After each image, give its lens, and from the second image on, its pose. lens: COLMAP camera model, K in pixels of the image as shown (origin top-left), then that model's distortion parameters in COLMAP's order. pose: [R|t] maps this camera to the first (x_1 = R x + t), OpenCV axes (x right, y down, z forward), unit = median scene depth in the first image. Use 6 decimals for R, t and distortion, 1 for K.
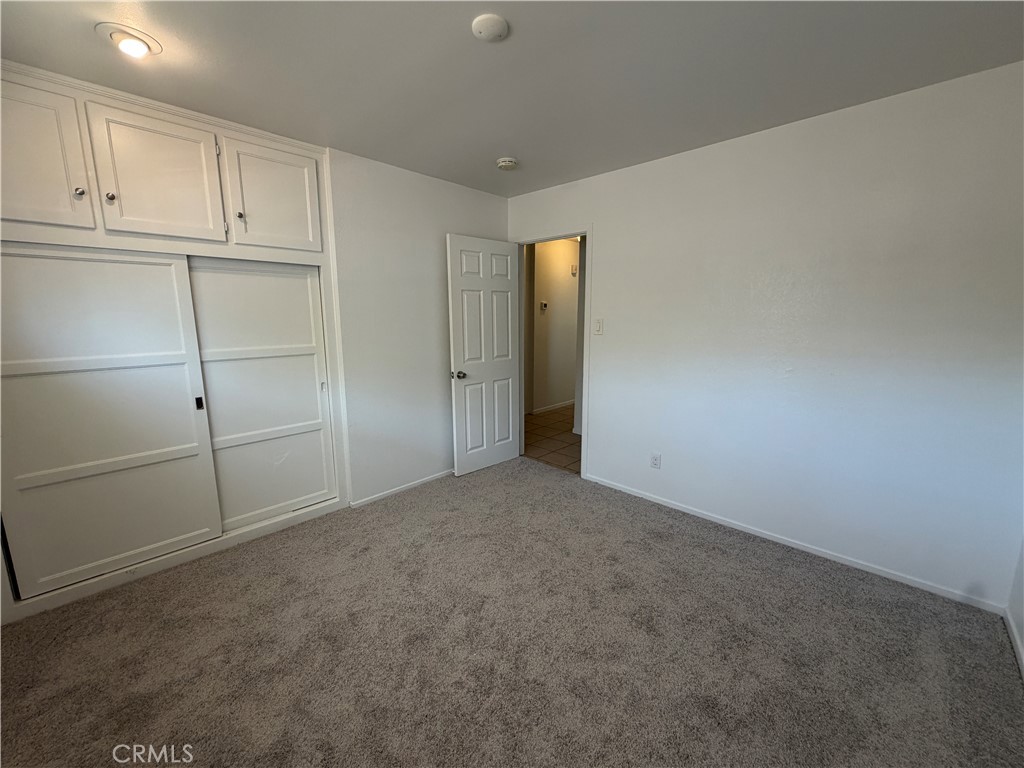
lens RADIAL K [[407.9, 0, 508.9], [0, 407.9, 382.5], [0, 0, 1]] dist [0.001450, 0.000342]
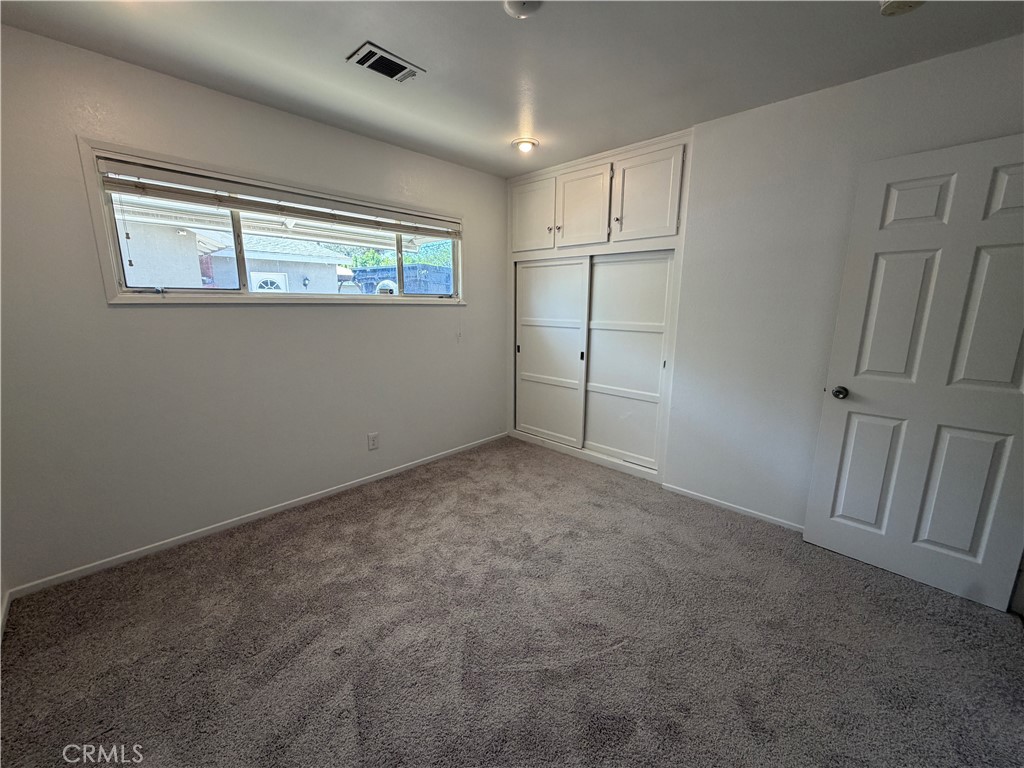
lens RADIAL K [[407.9, 0, 508.4], [0, 407.9, 383.1], [0, 0, 1]] dist [0.001450, 0.000342]
pose [[-0.001957, 0.200991, -0.979591, 0.689088], [-0.169573, 0.965339, 0.198405, -0.098367], [0.985516, 0.166501, 0.032194, 0.666615]]
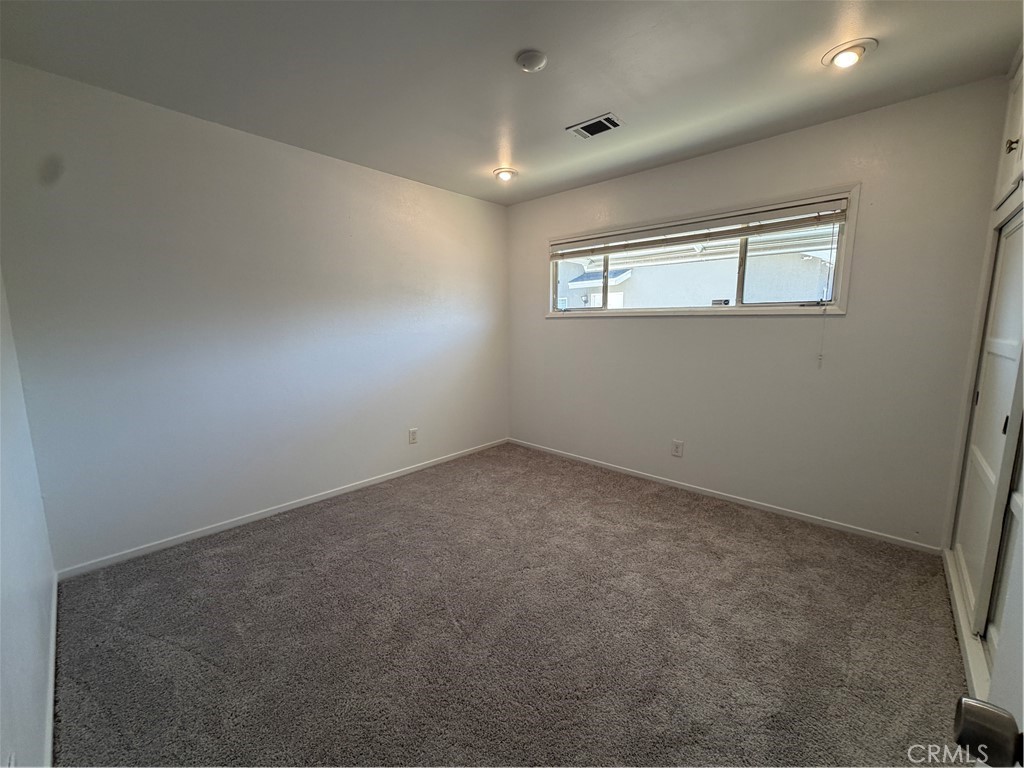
lens RADIAL K [[407.9, 0, 511.8], [0, 407.9, 382.1], [0, 0, 1]] dist [0.001450, 0.000342]
pose [[-0.999638, 0.010941, -0.024568, 0.041293], [0.002946, 0.952564, 0.304324, -0.202089], [0.026732, 0.304141, -0.952252, 1.489050]]
